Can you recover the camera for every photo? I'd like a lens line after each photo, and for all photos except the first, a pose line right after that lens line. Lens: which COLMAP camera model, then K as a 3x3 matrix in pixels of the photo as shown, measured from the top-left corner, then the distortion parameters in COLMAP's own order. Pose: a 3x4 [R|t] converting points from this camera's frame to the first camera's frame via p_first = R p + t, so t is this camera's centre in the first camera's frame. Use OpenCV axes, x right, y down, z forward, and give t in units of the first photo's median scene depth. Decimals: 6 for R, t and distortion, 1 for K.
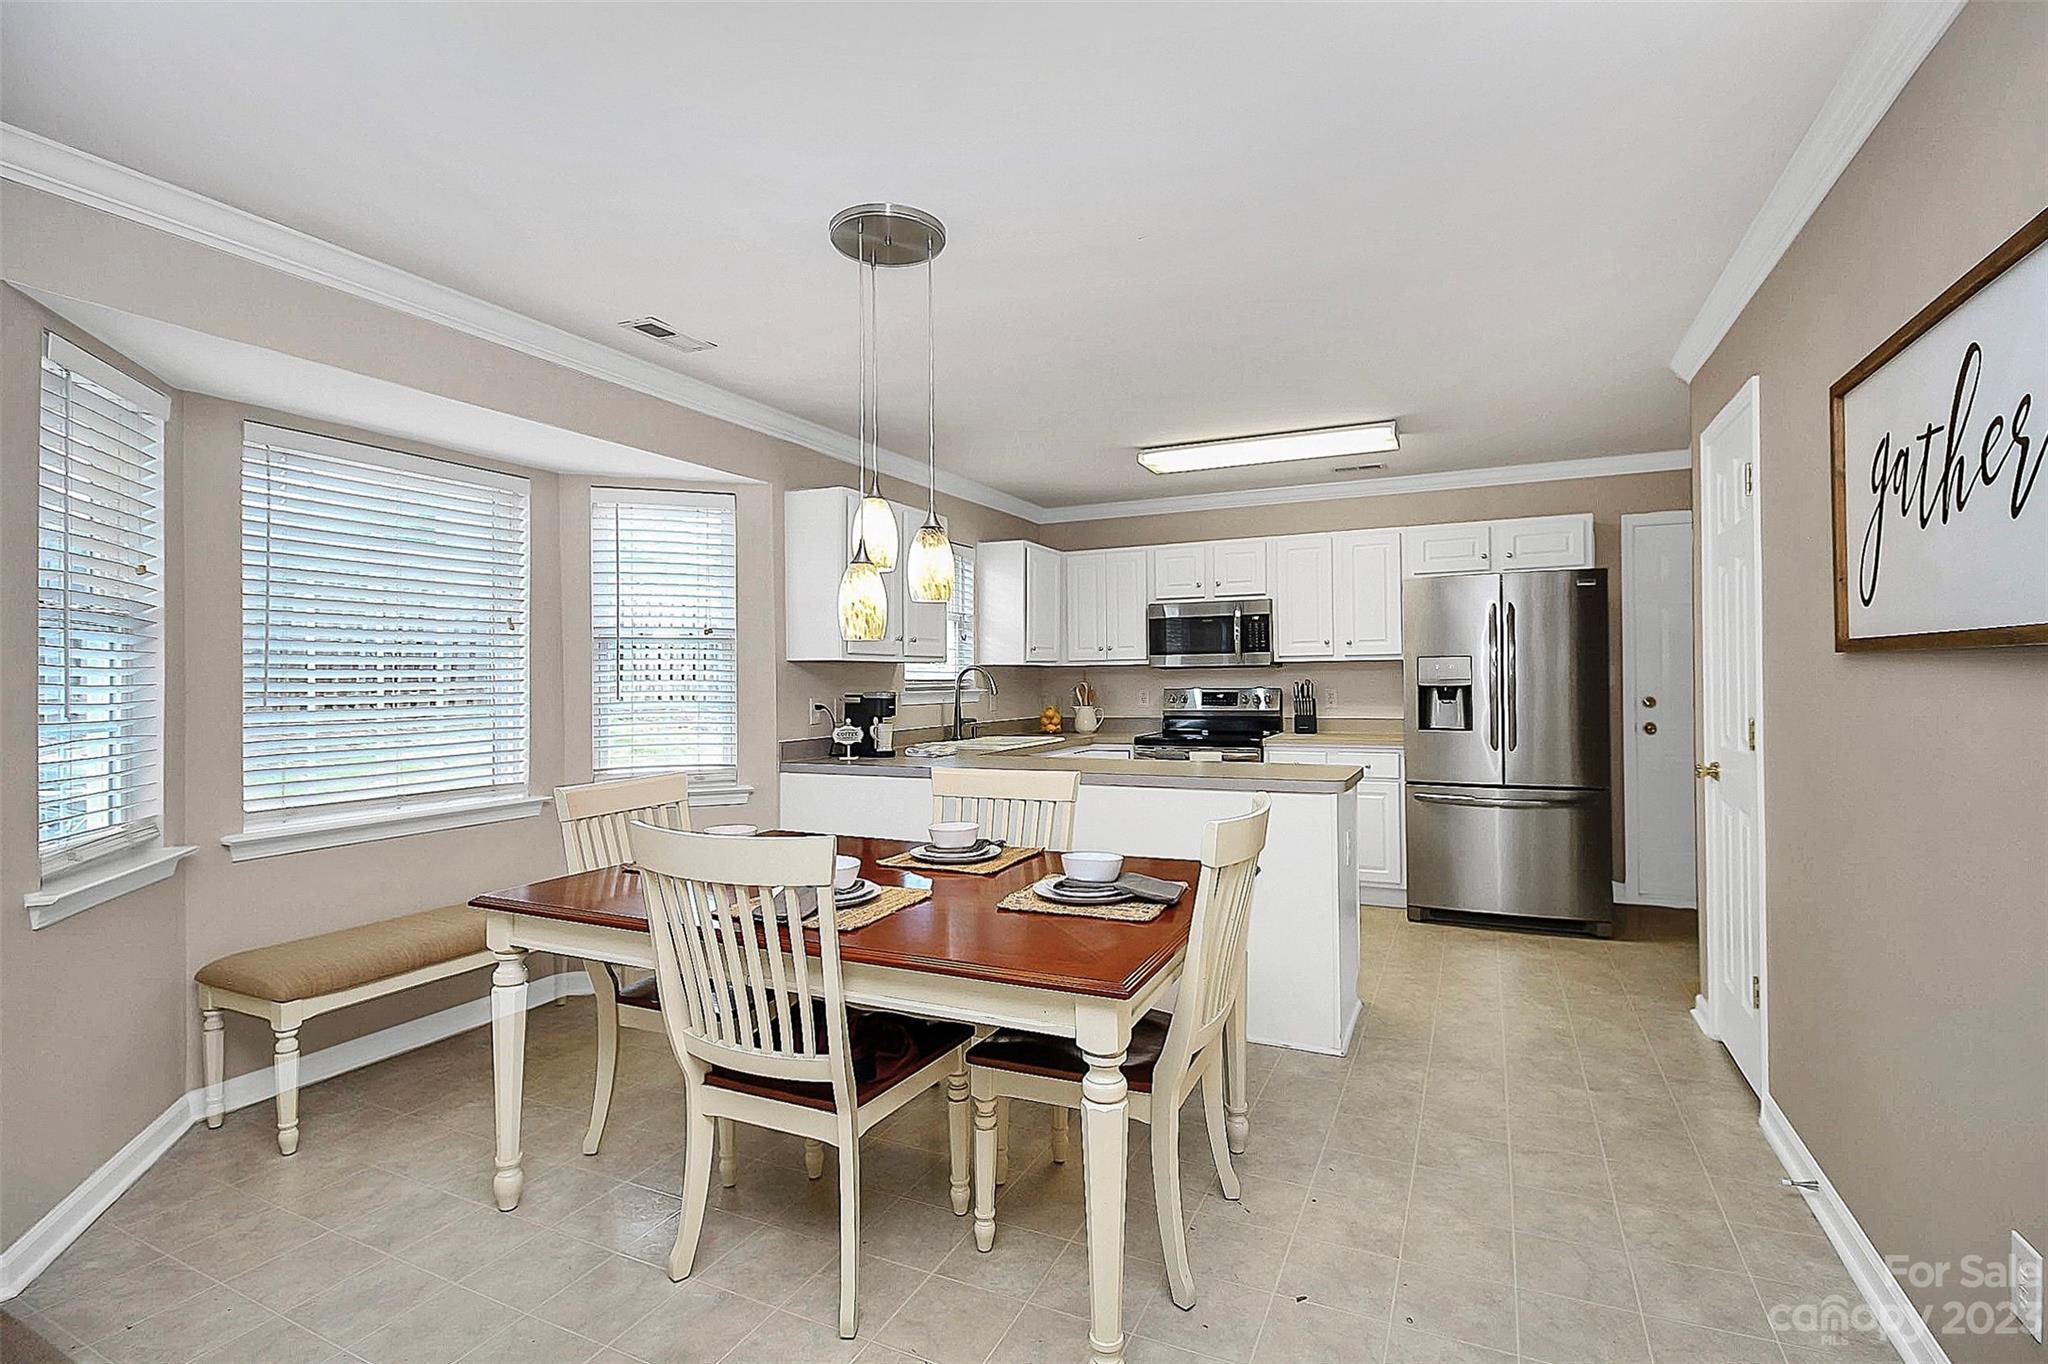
lens RADIAL K [[966.6, 0, 1024.1], [0, 966.6, 684.7], [0, 0, 1]] dist [-0.016508, -0.000857]
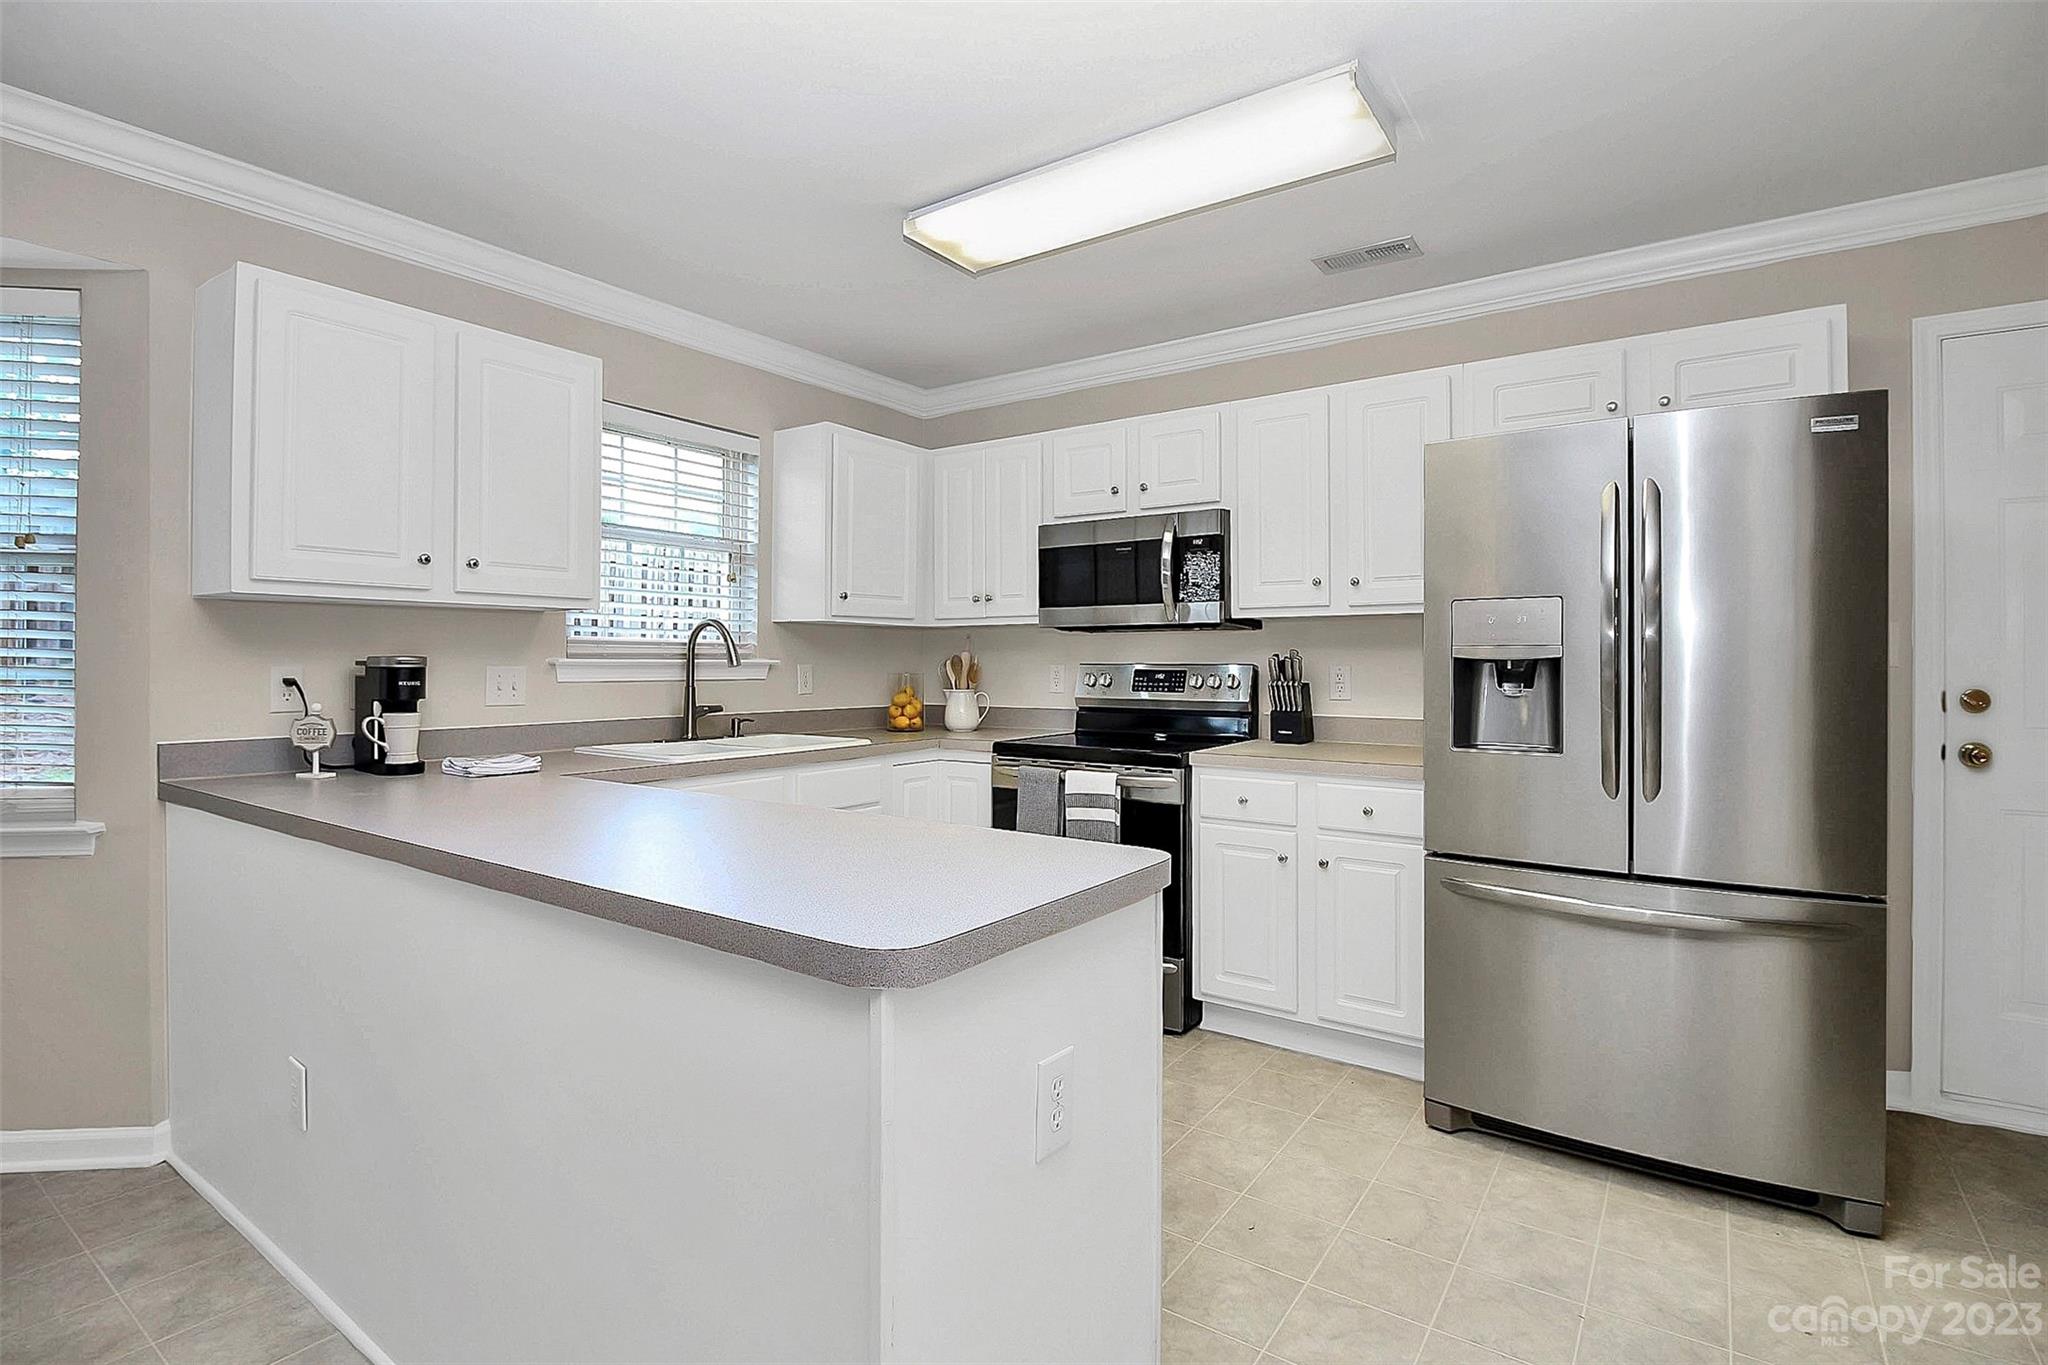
lens RADIAL K [[966.6, 0, 1038.2], [0, 966.6, 670.2], [0, 0, 1]] dist [-0.016508, -0.000857]
pose [[0.986954, 0.013114, -0.160470, 0.247043], [-0.012536, 0.999911, 0.004616, 0.006837], [0.160516, -0.002544, 0.987030, 0.424188]]
